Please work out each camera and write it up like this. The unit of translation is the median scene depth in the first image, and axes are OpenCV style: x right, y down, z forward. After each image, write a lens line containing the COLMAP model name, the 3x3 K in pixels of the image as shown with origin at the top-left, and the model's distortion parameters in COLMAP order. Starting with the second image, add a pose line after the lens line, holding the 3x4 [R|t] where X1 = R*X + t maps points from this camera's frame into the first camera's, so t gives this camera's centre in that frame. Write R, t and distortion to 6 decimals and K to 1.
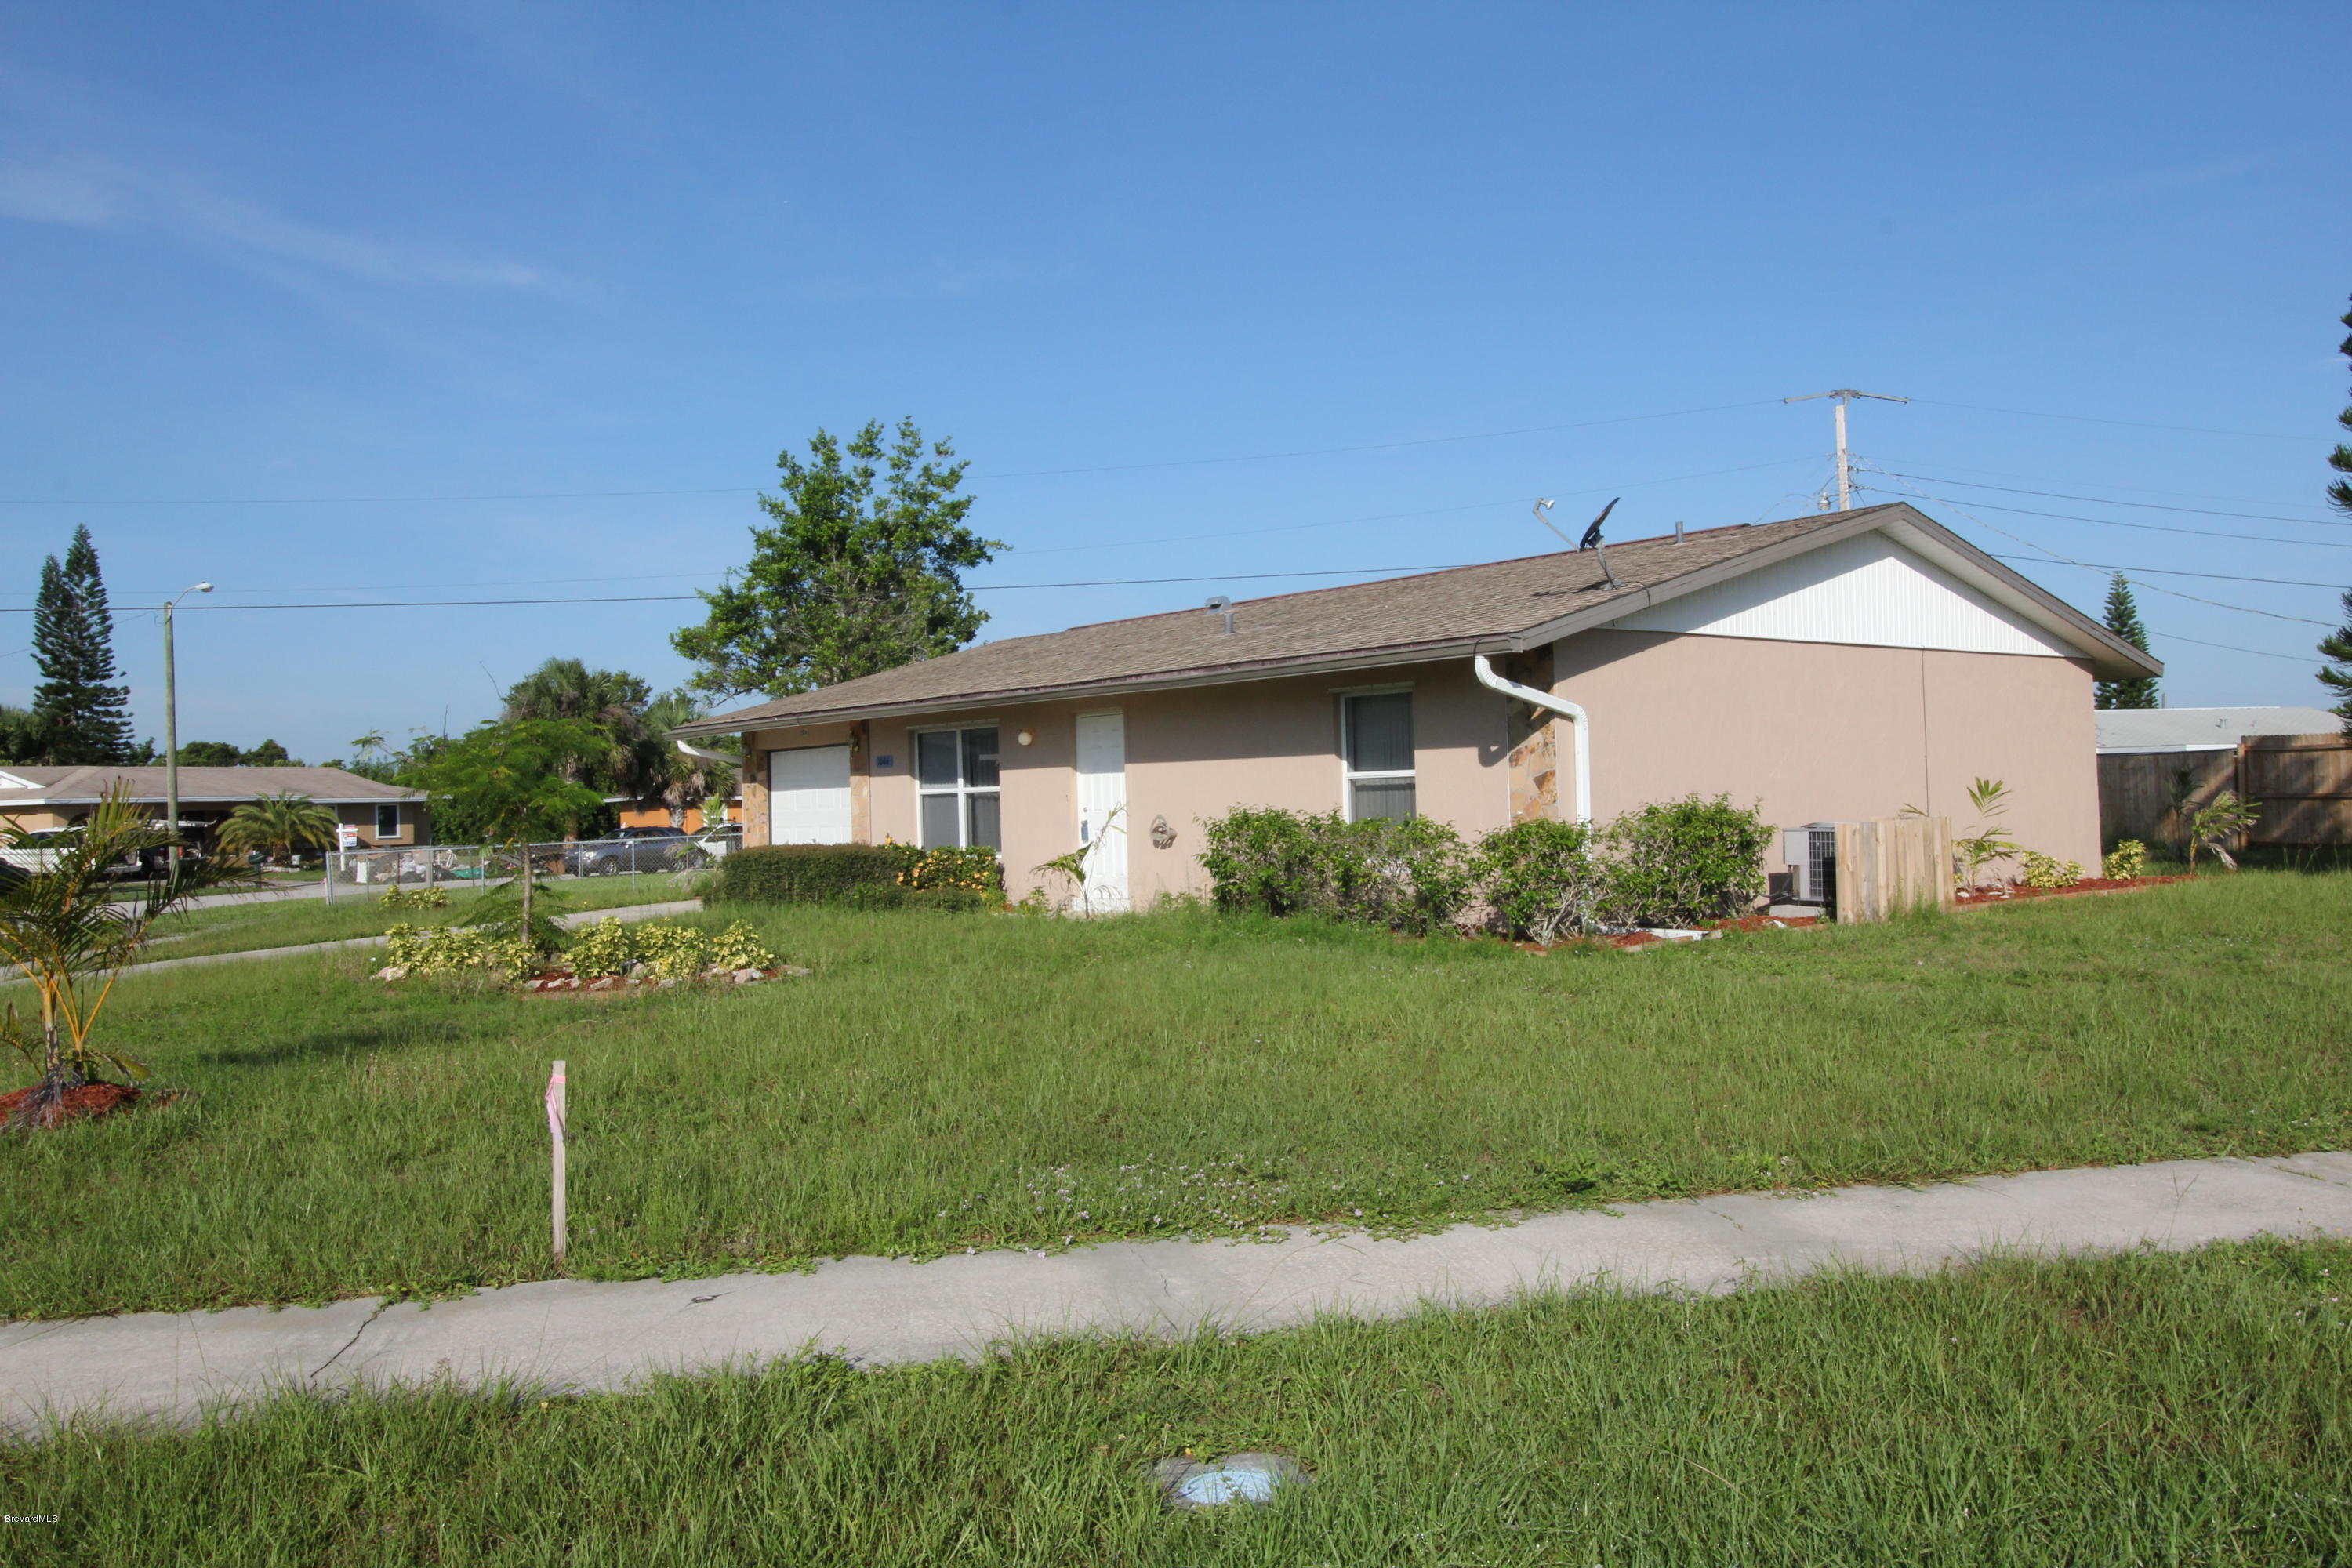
lens RADIAL K [[1961.0, 0, 1176.2], [0, 1961.0, 787.3], [0, 0, 1]] dist [-0.002645, 0.000089]
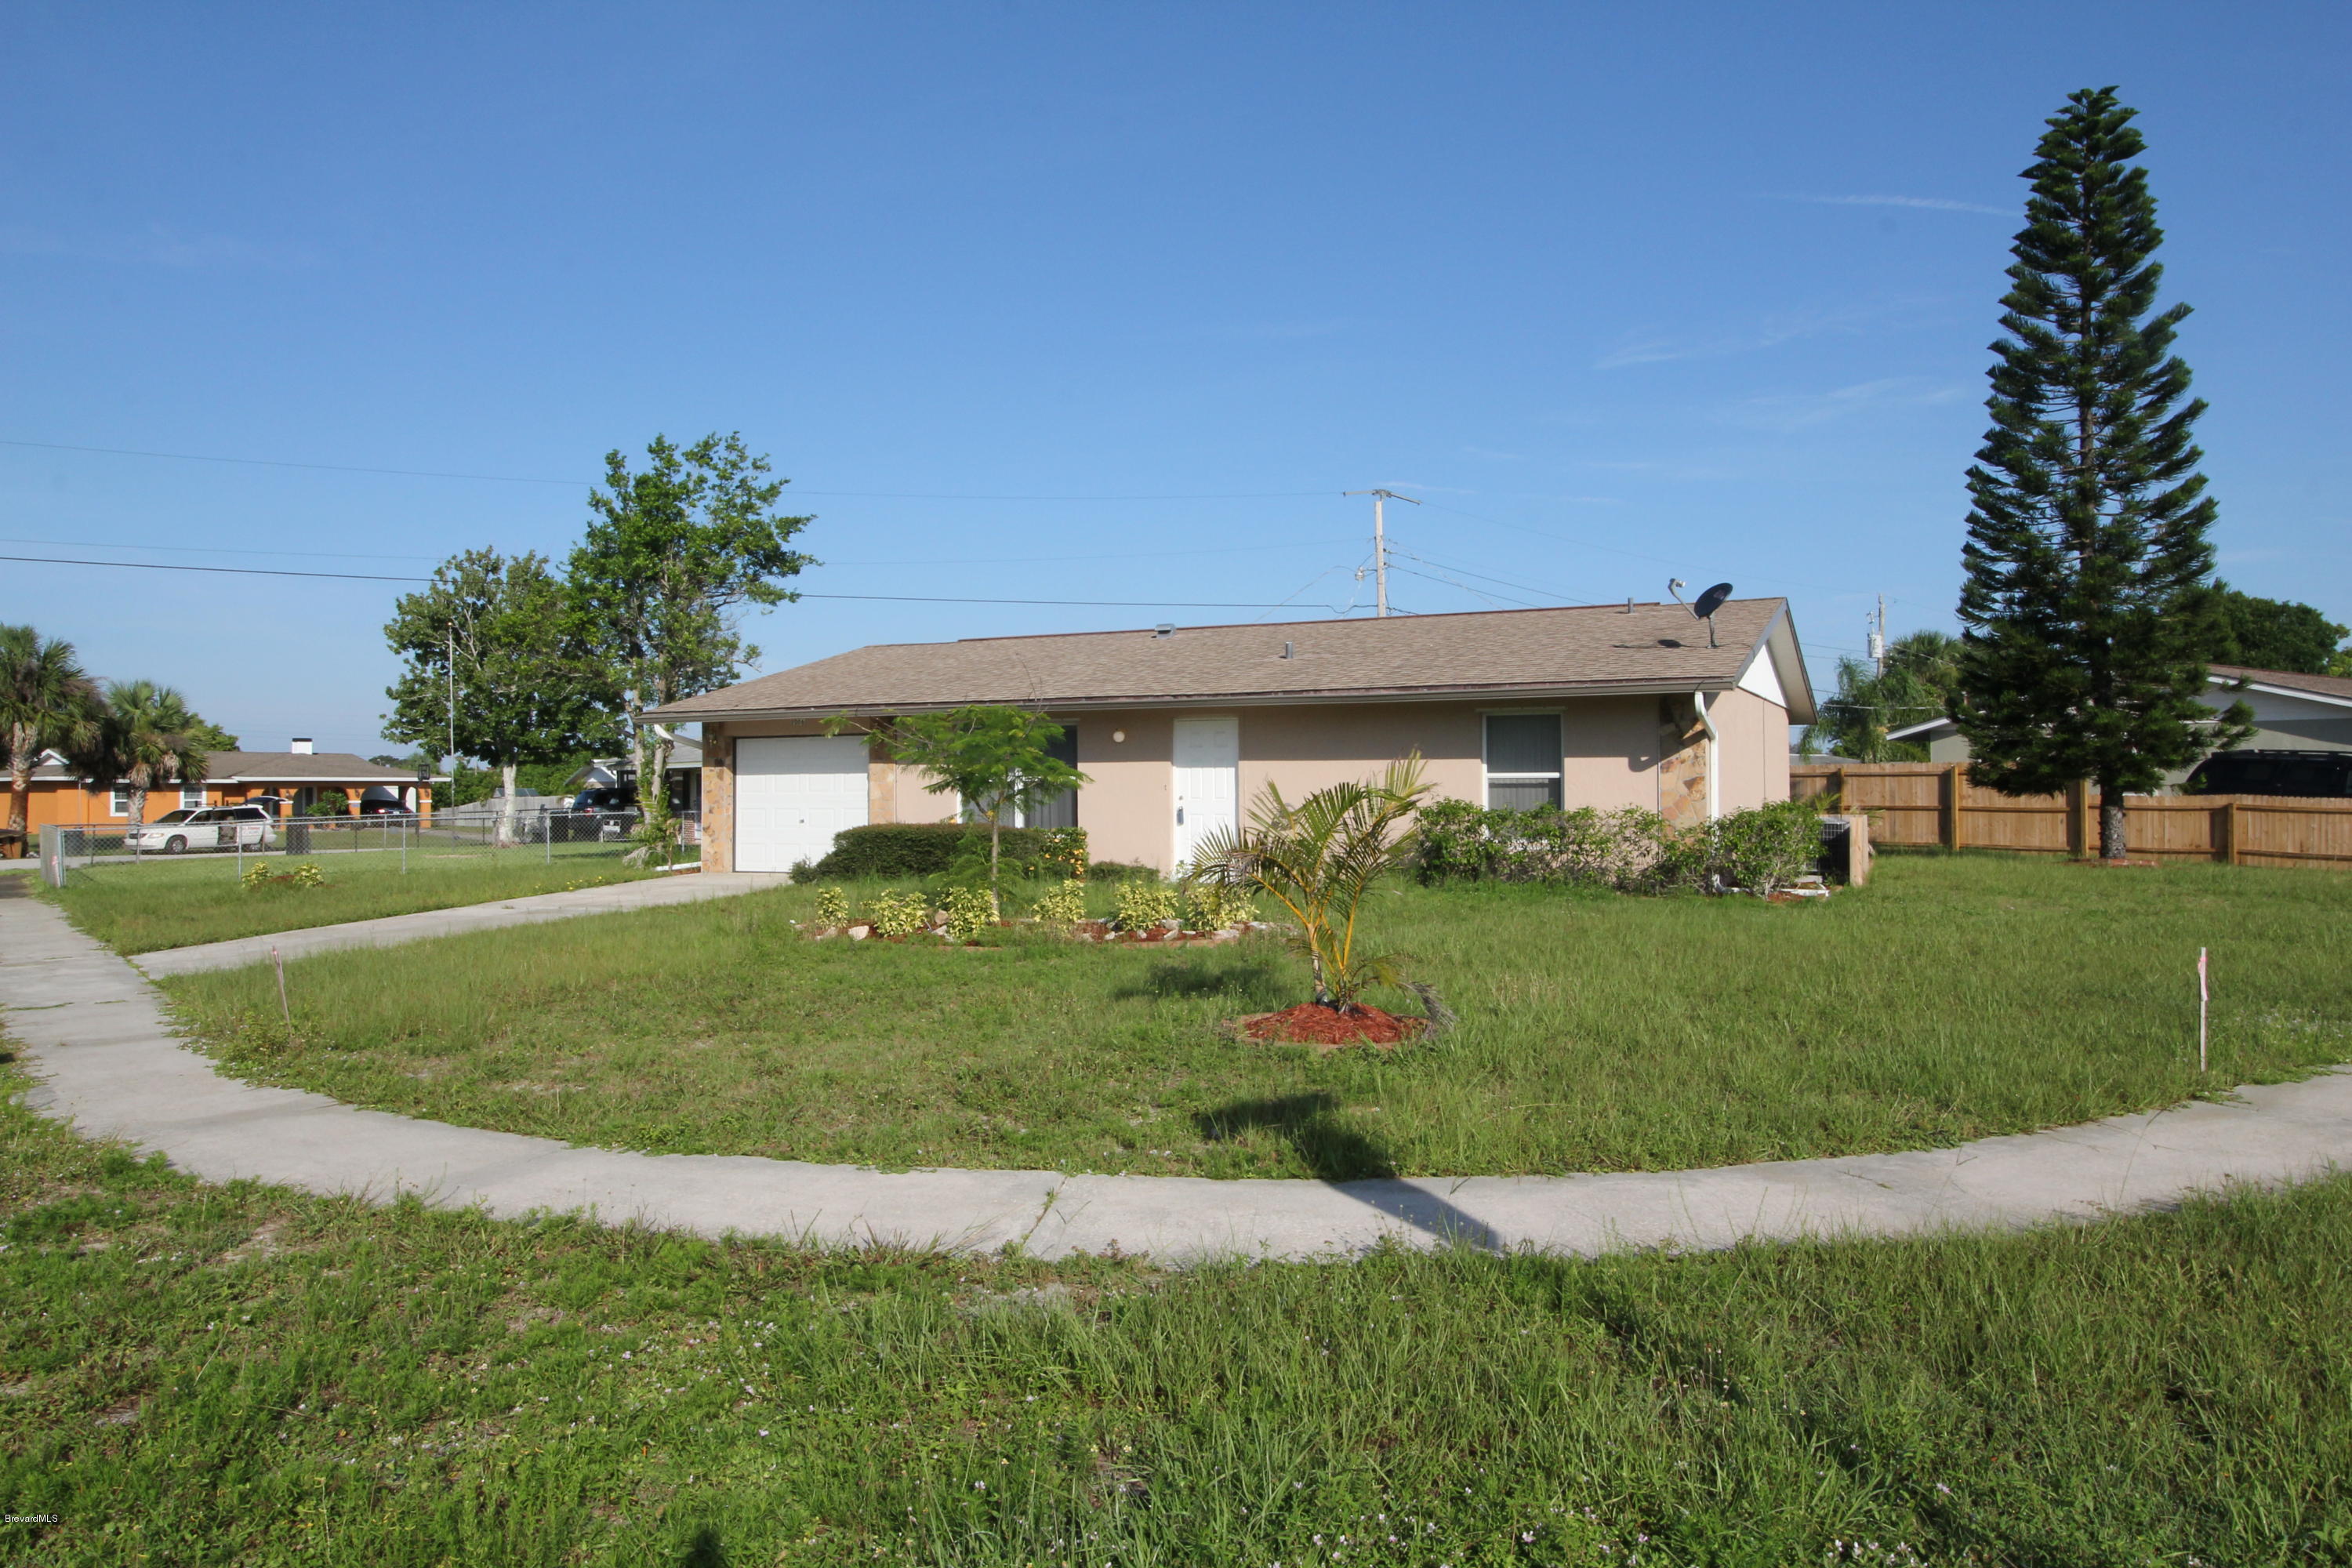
lens RADIAL K [[1755.0, 0, 1176.1], [0, 1755.0, 780.8], [0, 0, 1]] dist [-0.005371, -0.001020]
pose [[0.894900, 0.027975, 0.445390, -0.417791], [-0.024387, 0.999608, -0.013785, 0.012519], [-0.445601, 0.001475, 0.895231, 0.034384]]
